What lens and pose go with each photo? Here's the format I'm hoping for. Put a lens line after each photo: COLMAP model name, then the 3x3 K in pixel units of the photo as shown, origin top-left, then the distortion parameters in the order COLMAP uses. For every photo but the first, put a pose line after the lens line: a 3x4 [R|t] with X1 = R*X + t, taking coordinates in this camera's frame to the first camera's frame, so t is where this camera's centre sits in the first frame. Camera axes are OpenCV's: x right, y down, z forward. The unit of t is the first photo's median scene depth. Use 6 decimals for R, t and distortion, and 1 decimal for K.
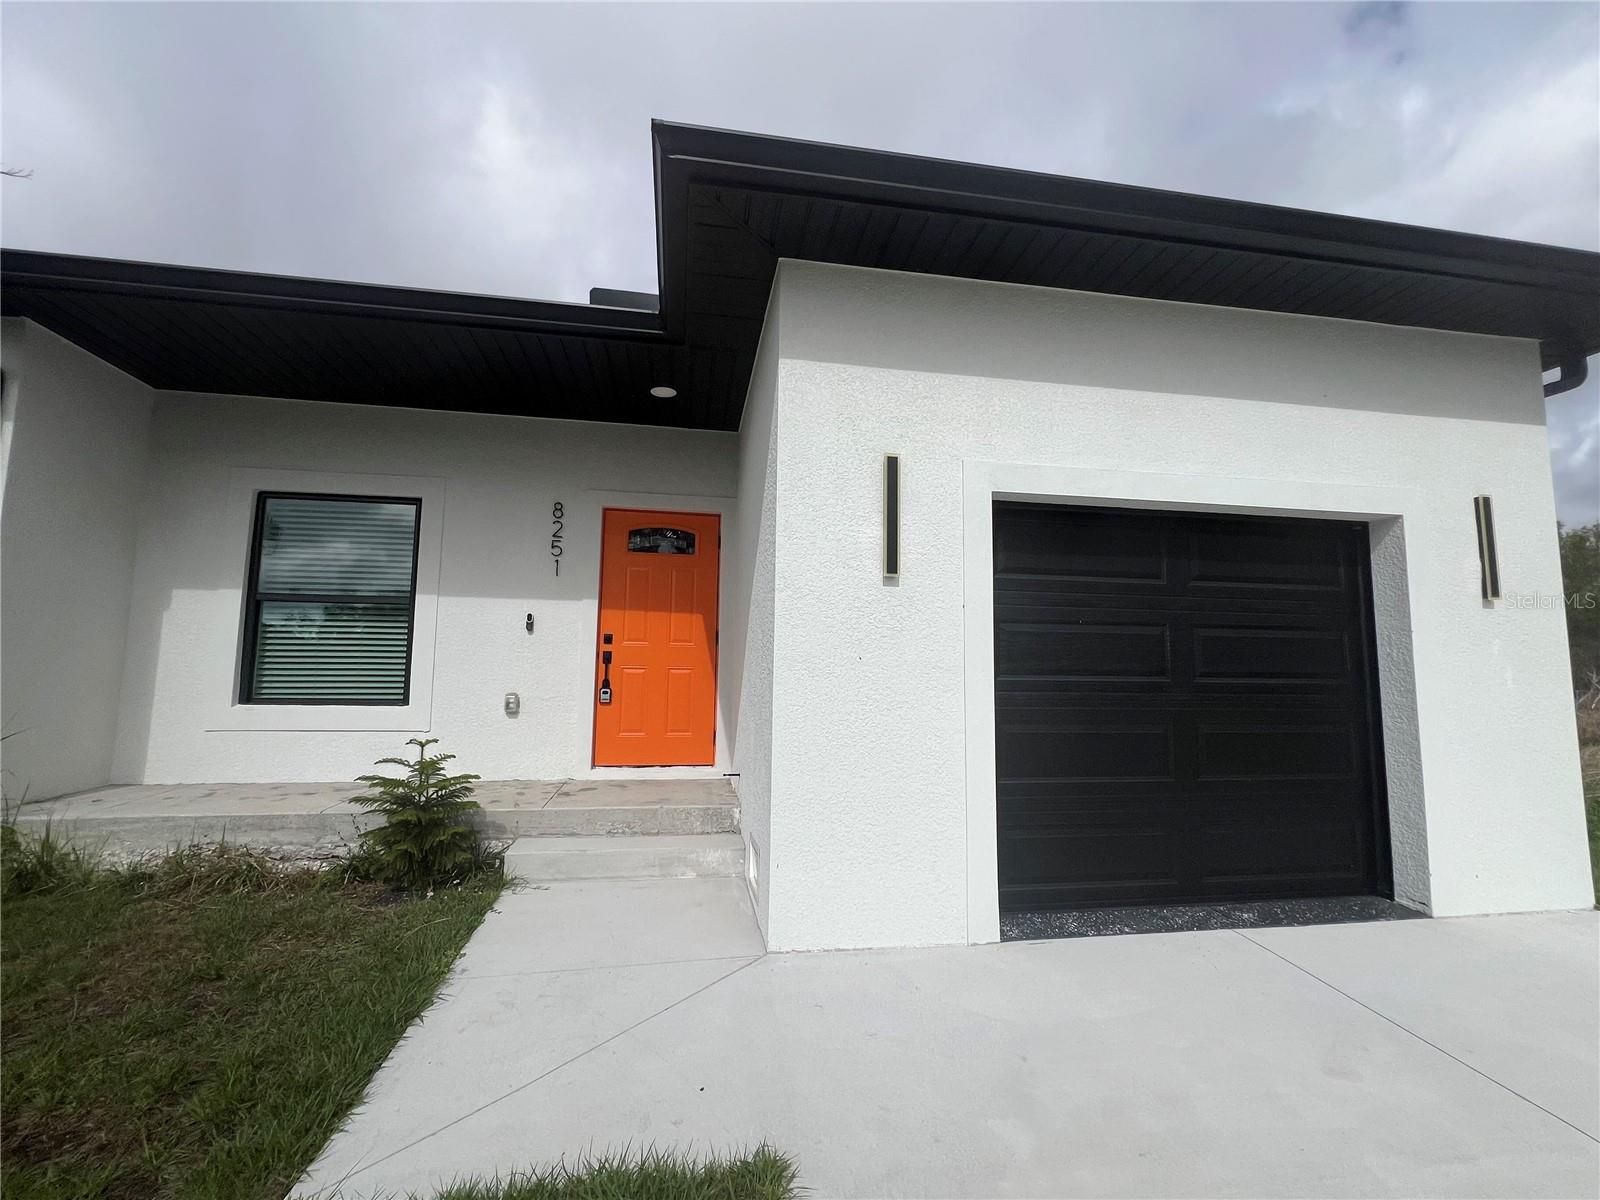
lens RADIAL K [[705.3, 0, 804.3], [0, 705.3, 598.9], [0, 0, 1]] dist [0.004010, 0.000189]
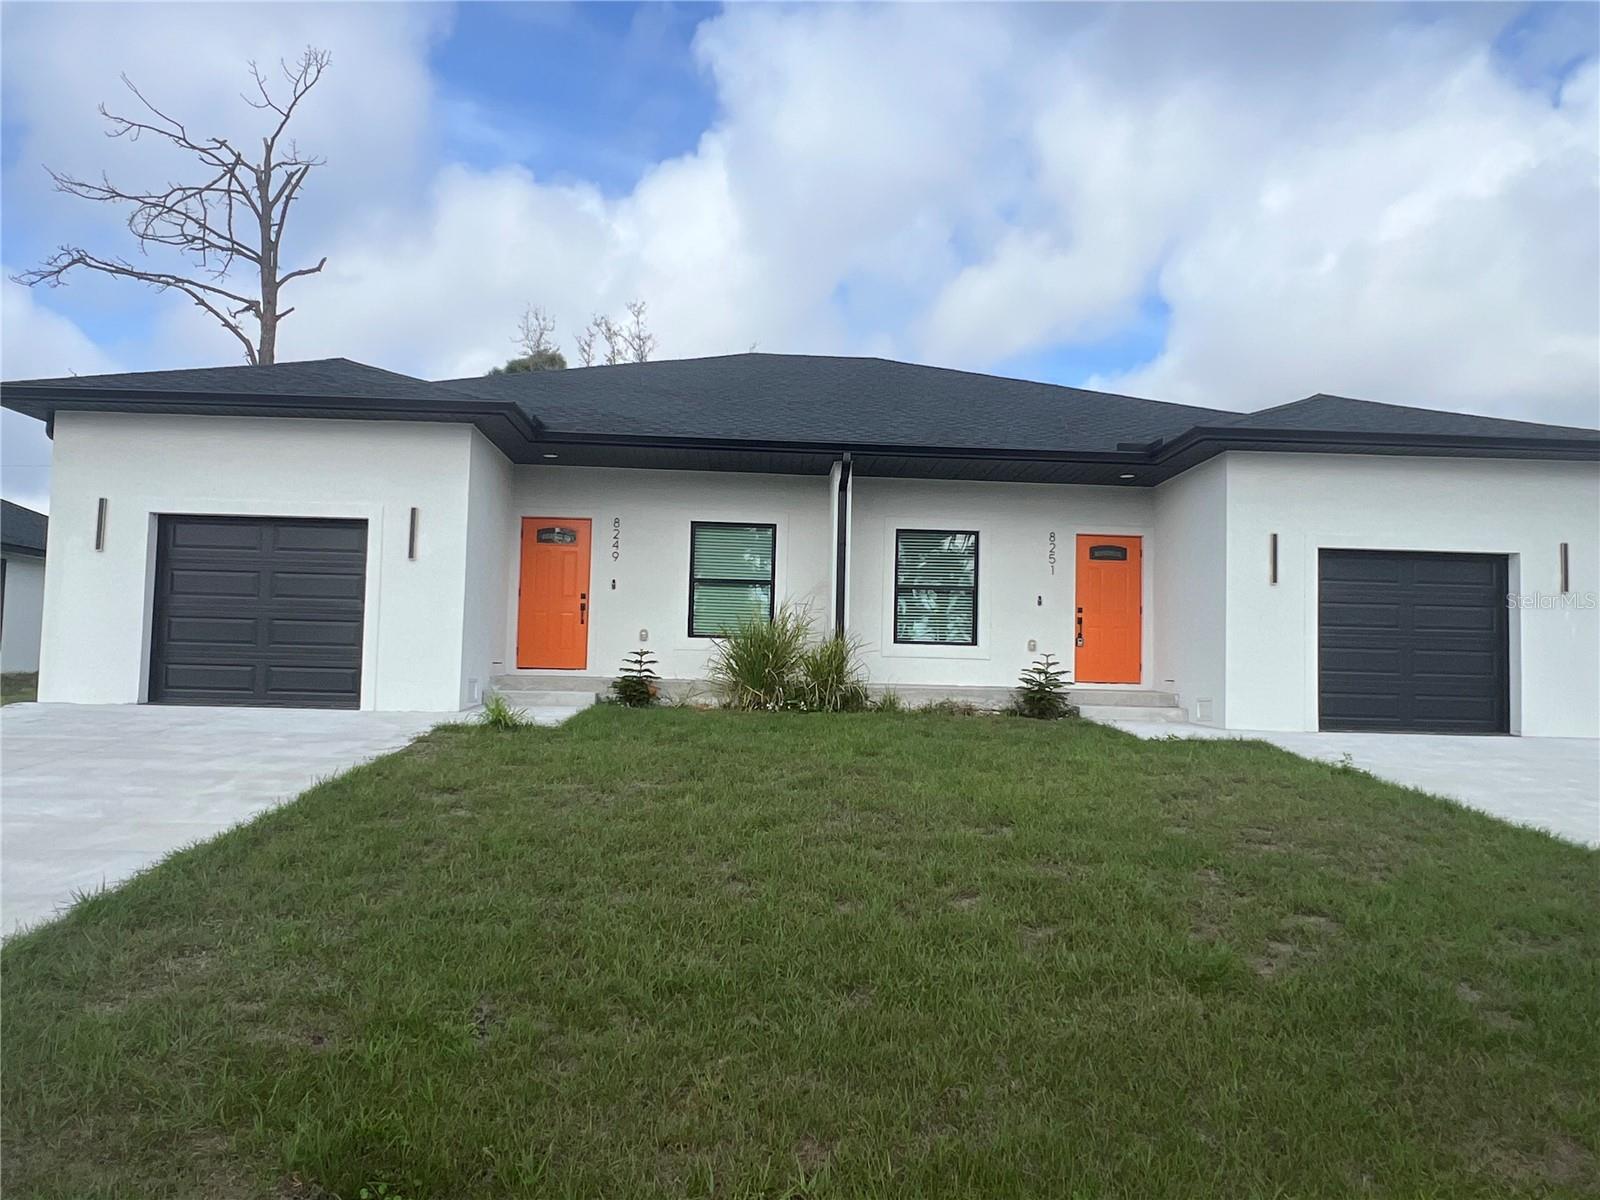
lens RADIAL K [[1107.3, 0, 796.4], [0, 1107.3, 599.5], [0, 0, 1]] dist [-0.003715, -0.002530]
pose [[0.988890, 0.003744, -0.148601, -0.590930], [0.001748, 0.999321, 0.036813, -0.075295], [0.148638, -0.036664, 0.988212, -1.895791]]
